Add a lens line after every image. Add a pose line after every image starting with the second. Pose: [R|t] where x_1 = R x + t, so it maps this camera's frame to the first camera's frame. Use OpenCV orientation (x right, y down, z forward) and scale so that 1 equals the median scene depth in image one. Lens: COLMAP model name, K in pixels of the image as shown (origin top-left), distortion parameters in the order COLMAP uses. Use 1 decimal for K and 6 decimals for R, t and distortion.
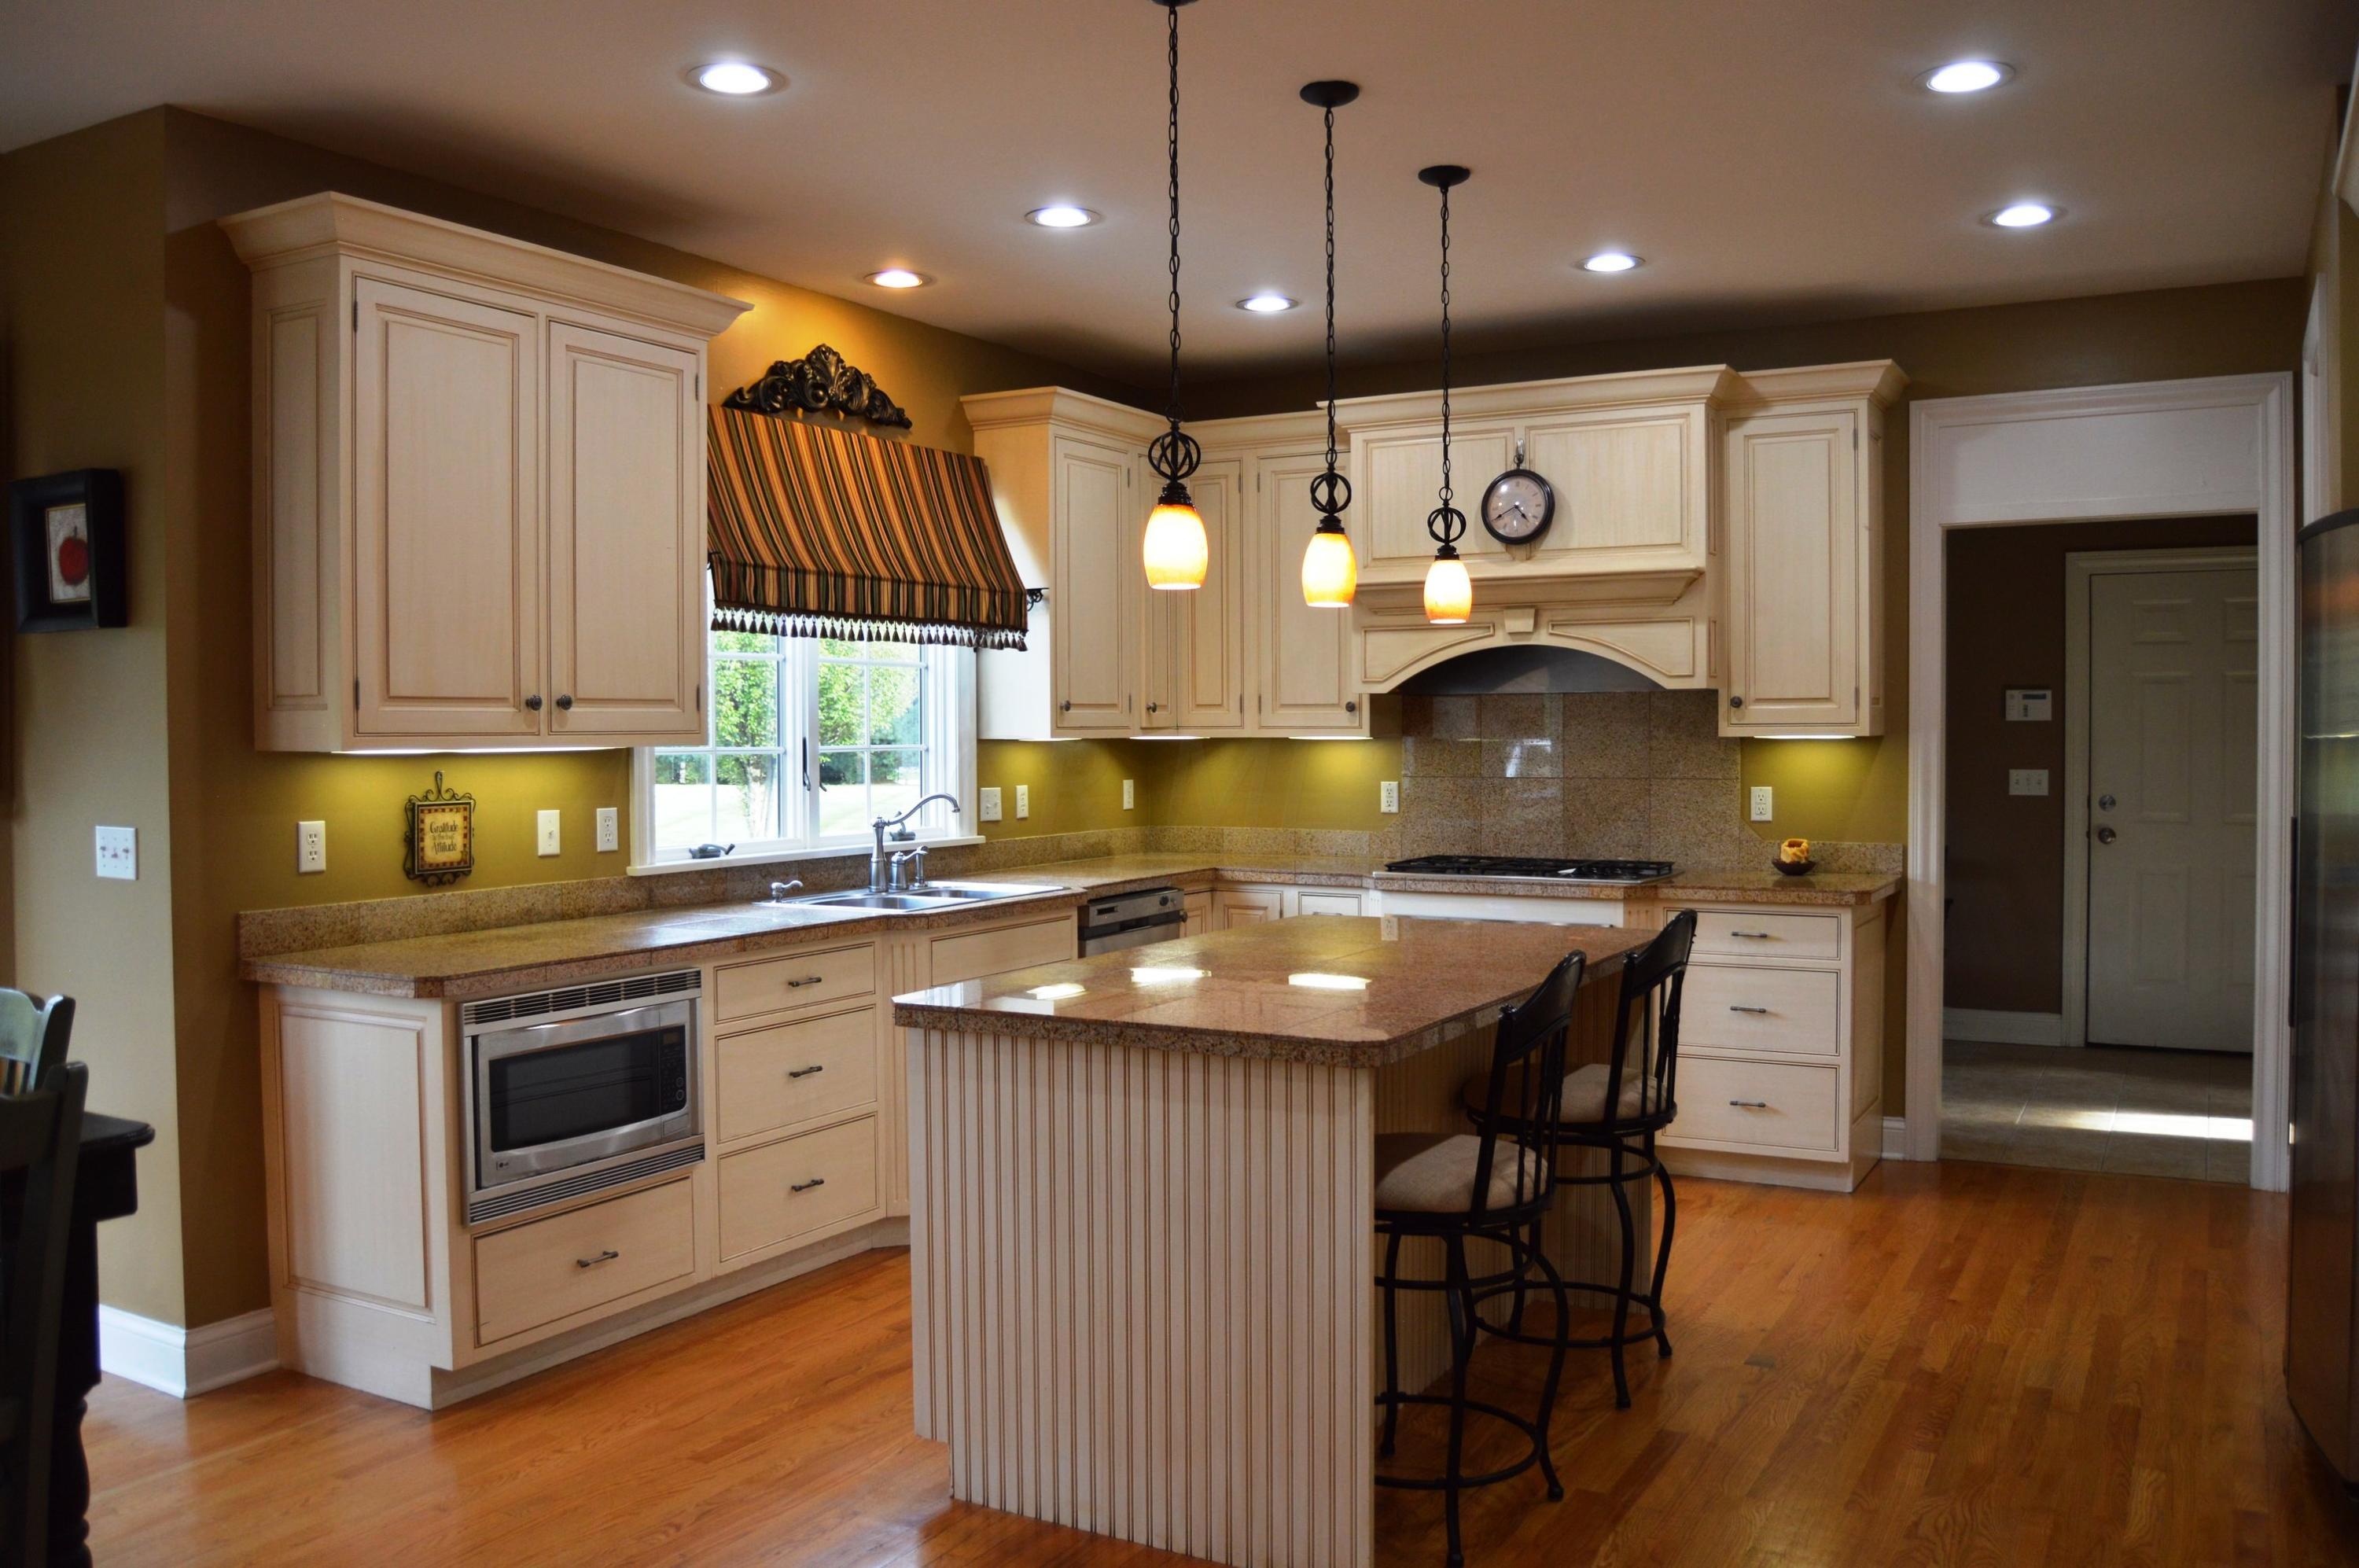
lens RADIAL K [[1900.8, 0, 1184.5], [0, 1900.8, 783.5], [0, 0, 1]] dist [-0.099375, 0.042495]
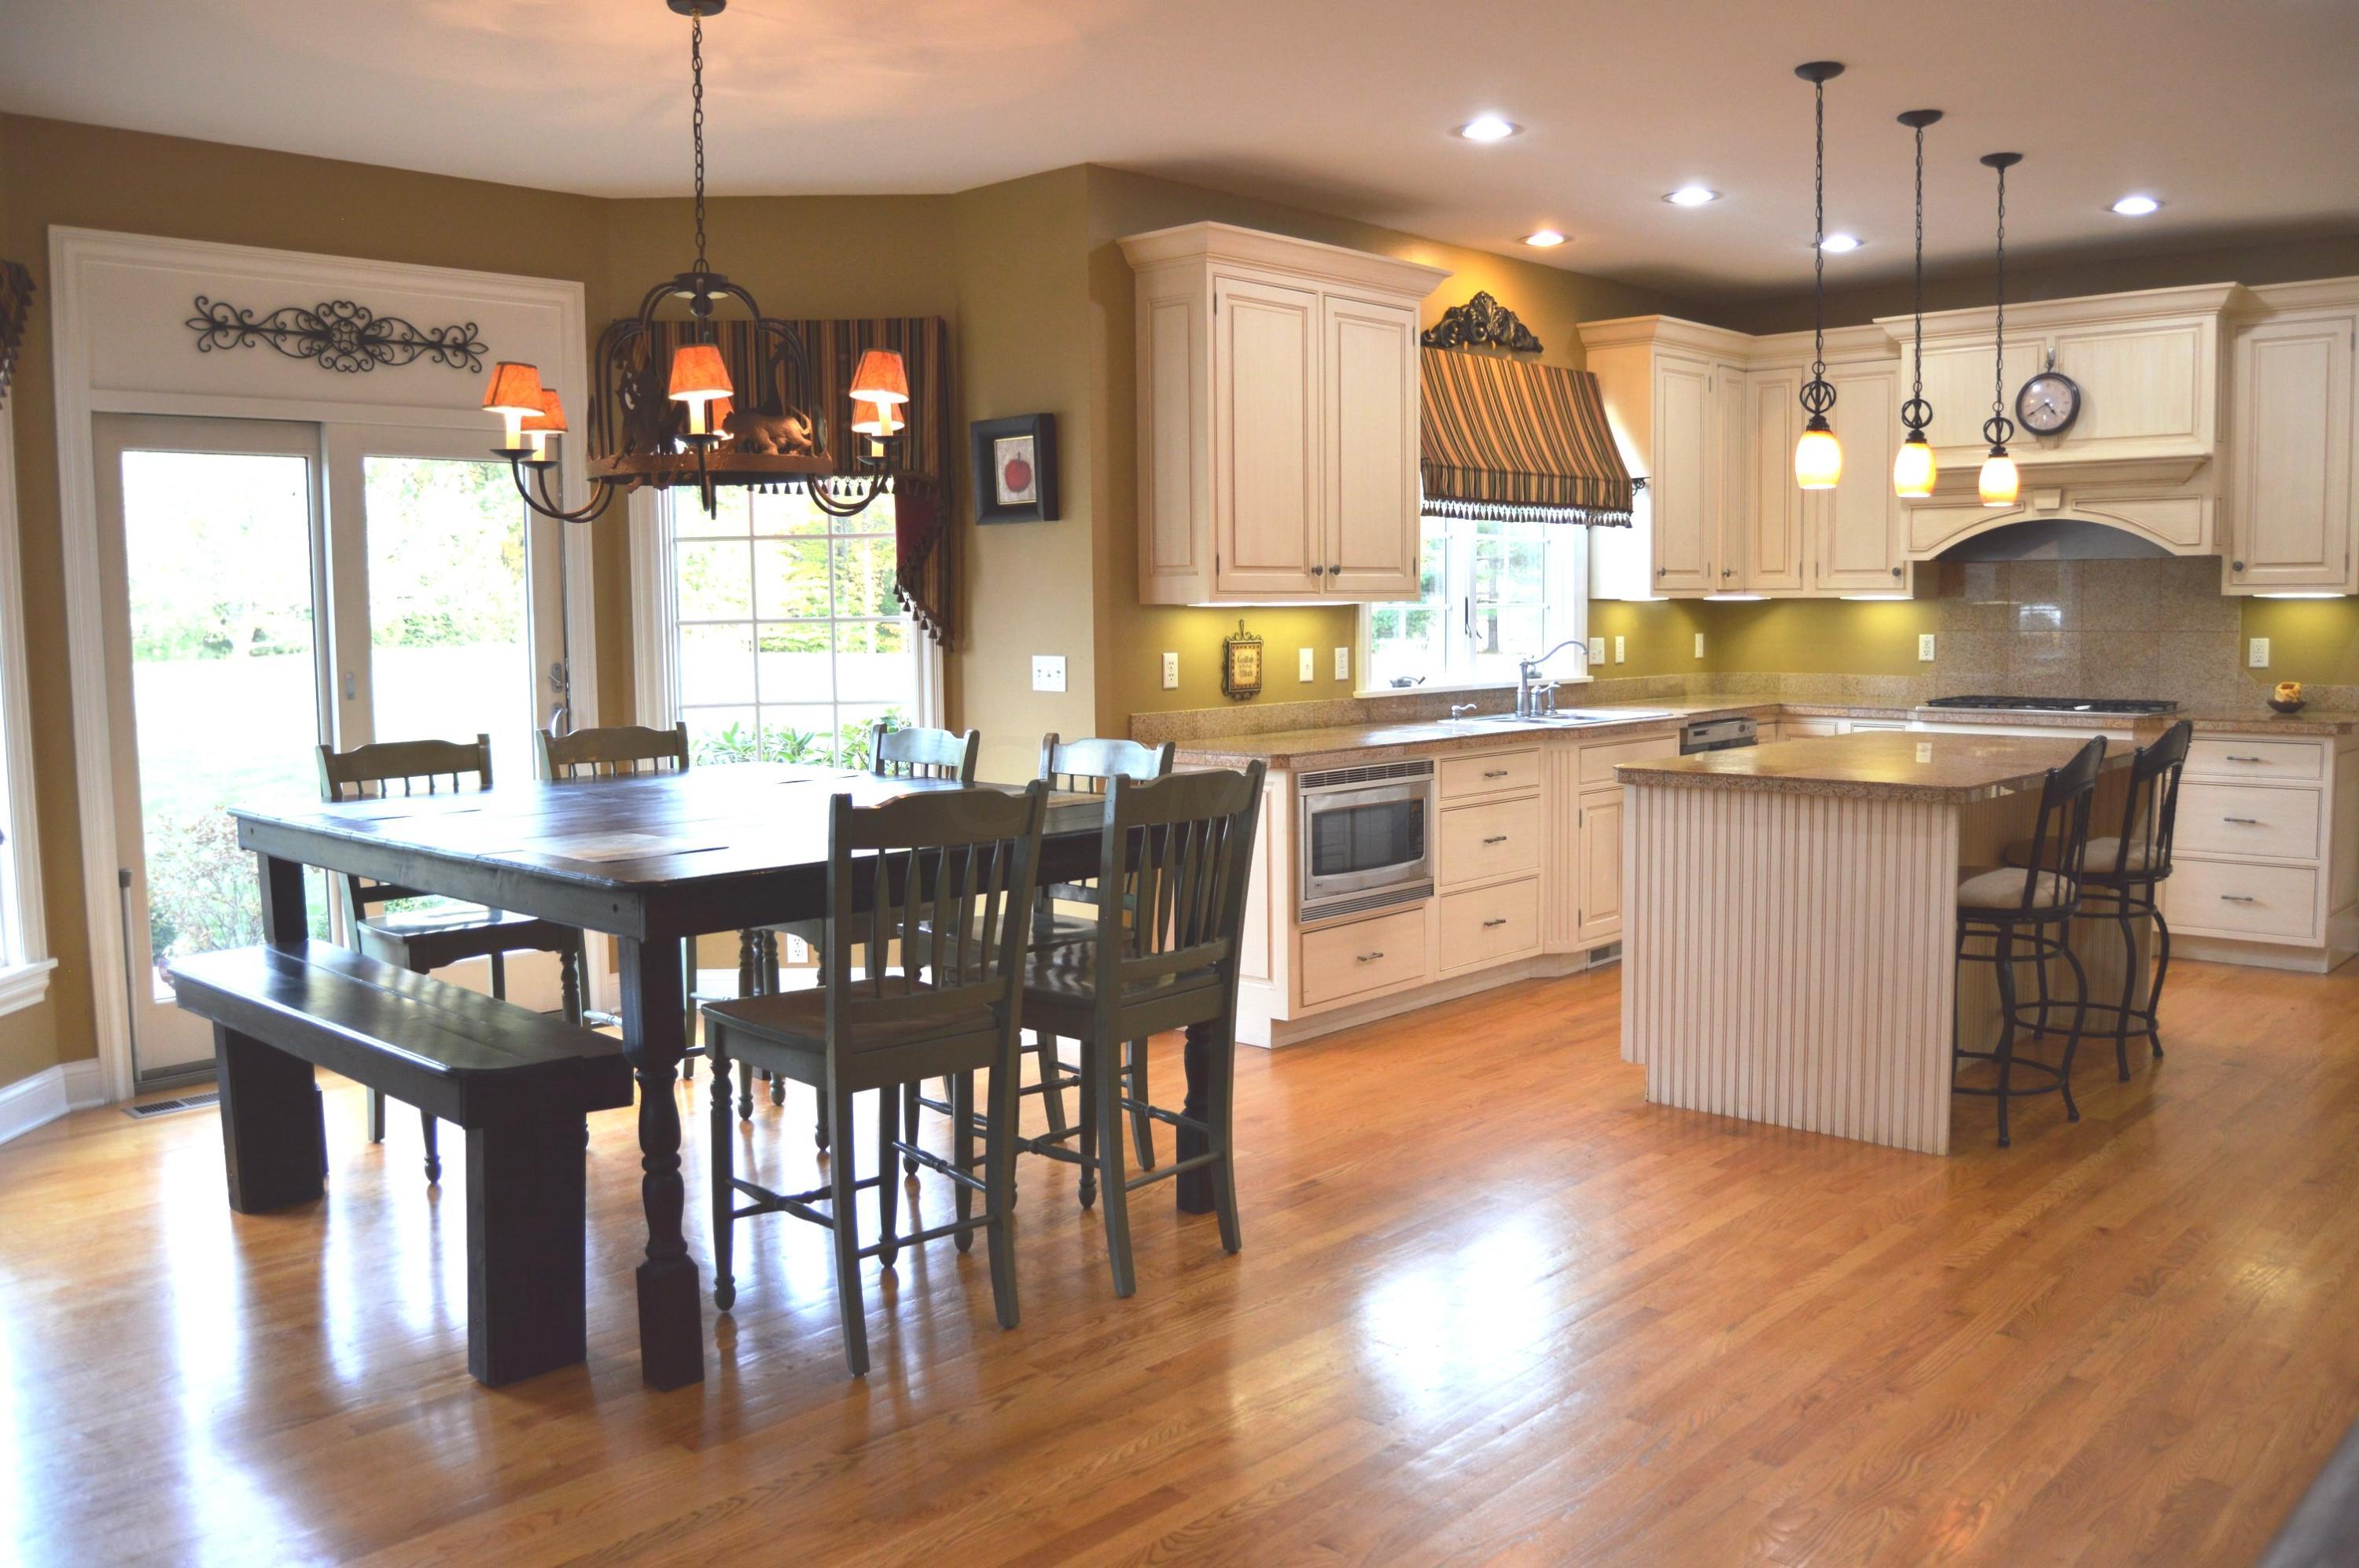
lens RADIAL K [[1900.8, 0, 1171.3], [0, 1900.8, 788.5], [0, 0, 1]] dist [-0.099375, 0.042495]
pose [[0.969374, 0.016440, -0.245037, -0.098053], [0.000553, 0.997608, 0.069122, 0.021722], [0.245588, -0.067141, 0.967046, -0.407534]]
